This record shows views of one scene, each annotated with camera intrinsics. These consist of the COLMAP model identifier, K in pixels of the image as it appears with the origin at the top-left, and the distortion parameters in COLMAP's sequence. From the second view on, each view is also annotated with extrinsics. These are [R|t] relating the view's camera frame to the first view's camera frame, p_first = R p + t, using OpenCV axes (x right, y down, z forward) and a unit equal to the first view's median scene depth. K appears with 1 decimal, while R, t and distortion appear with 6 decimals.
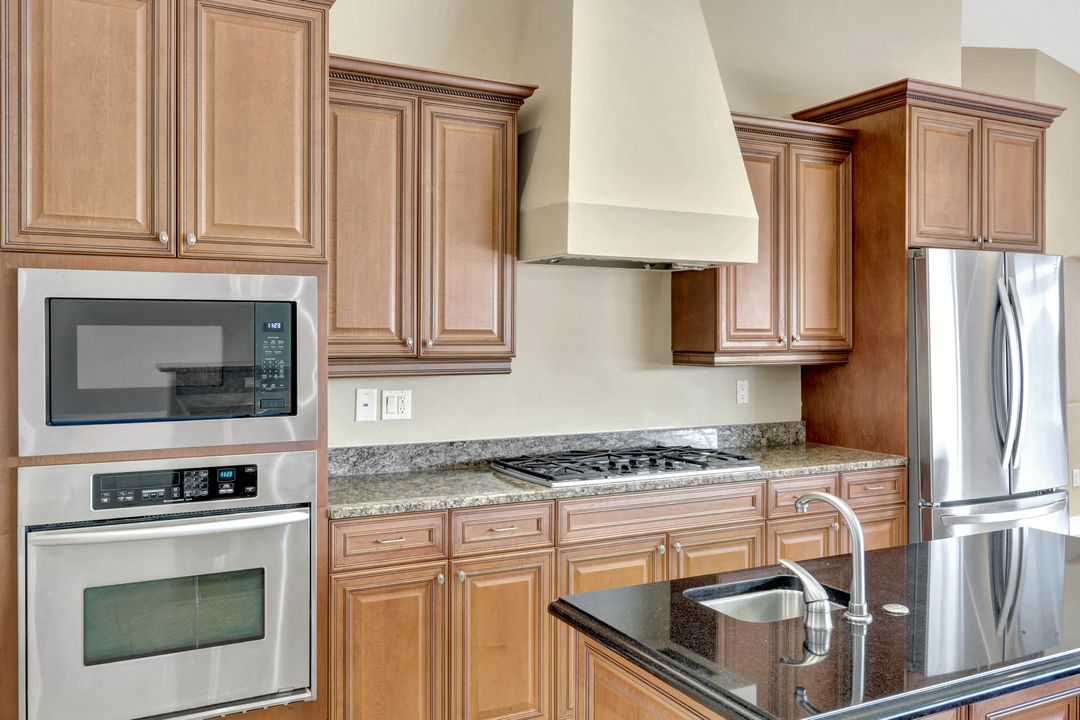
lens RADIAL K [[922.6, 0, 544.2], [0, 922.6, 334.4], [0, 0, 1]] dist [0.021784, -0.015211]
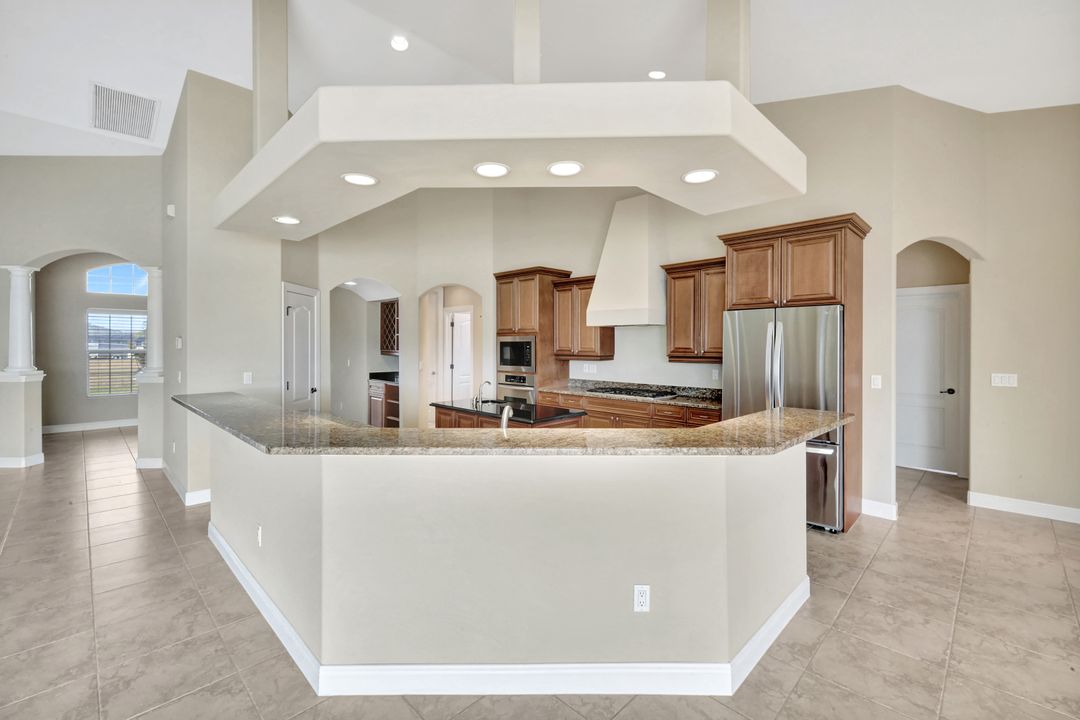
lens RADIAL K [[472.9, 0, 550.4], [0, 472.9, 343.2], [0, 0, 1]] dist [-0.001760, -0.000395]
pose [[0.290639, -0.005370, -0.956818, 1.581554], [-0.001478, 0.999981, -0.006061, -0.010625], [0.956831, 0.003176, 0.290626, 0.333468]]
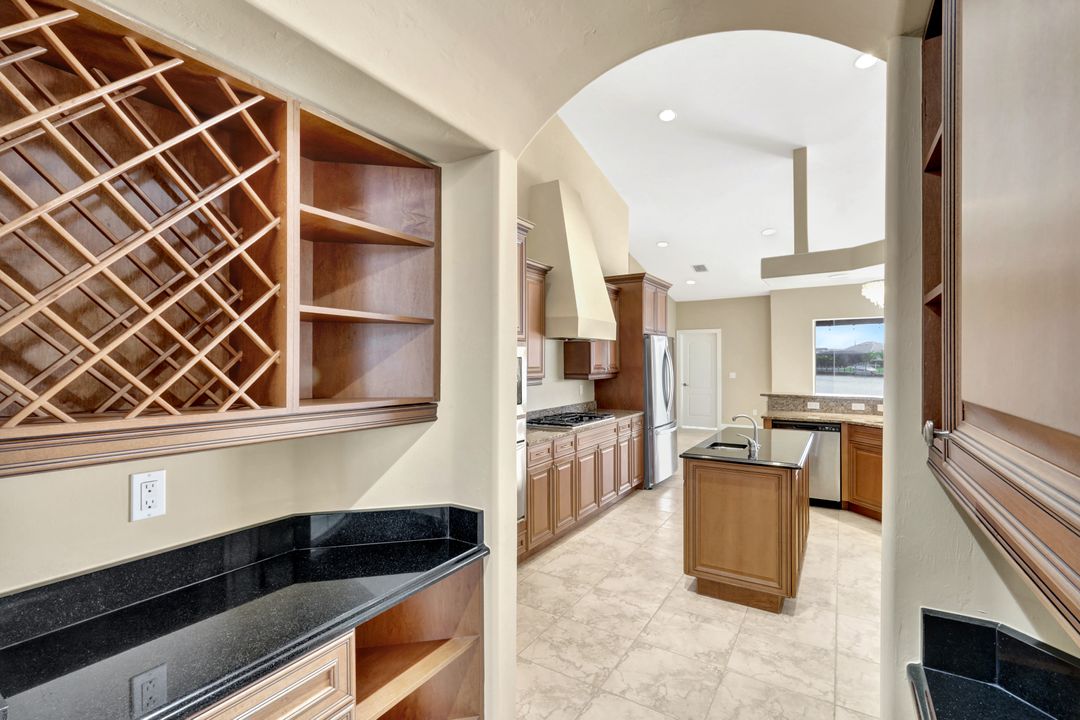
lens RADIAL K [[490.4, 0, 543.8], [0, 490.4, 363.7], [0, 0, 1]] dist [-0.001995, 0.000116]
pose [[0.864437, -0.007815, 0.502681, -0.685923], [0.007265, 0.999969, 0.003053, -0.015889], [-0.502689, 0.001013, 0.864467, -0.112027]]
